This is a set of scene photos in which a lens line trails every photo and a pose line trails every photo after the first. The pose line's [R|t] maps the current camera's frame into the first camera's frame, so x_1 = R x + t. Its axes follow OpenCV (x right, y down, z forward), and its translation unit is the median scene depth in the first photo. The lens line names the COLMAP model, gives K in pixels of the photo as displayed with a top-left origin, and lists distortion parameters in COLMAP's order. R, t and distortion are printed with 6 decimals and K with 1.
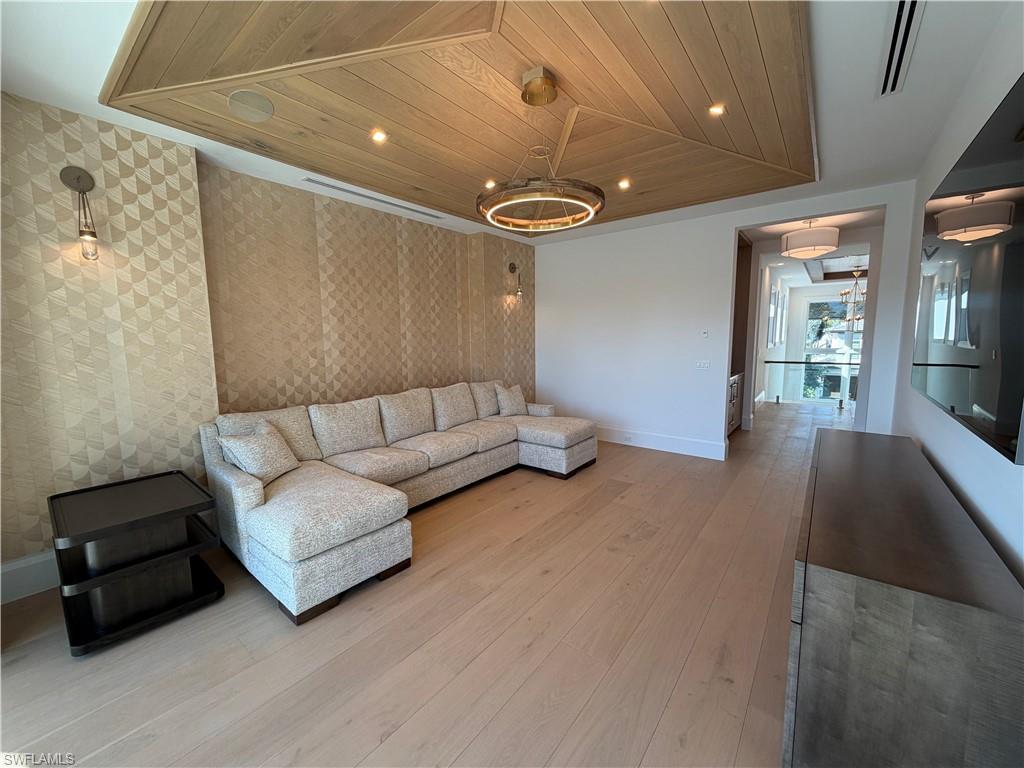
lens RADIAL K [[404.5, 0, 506.6], [0, 404.5, 384.3], [0, 0, 1]] dist [-0.000864, -0.000050]
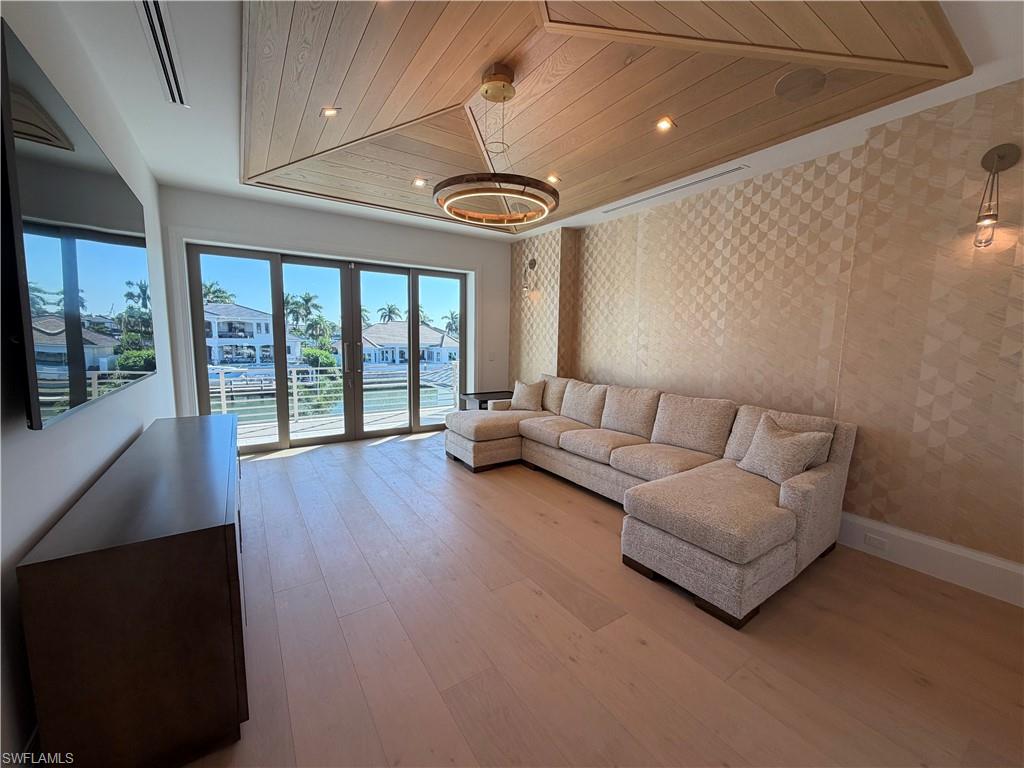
lens RADIAL K [[404.5, 0, 506.6], [0, 404.5, 384.3], [0, 0, 1]] dist [-0.000864, -0.000050]
pose [[-0.313242, 0.117060, -0.942431, 0.872053], [-0.127288, 0.978244, 0.163815, -0.126276], [0.941104, 0.171274, -0.291527, 1.121500]]
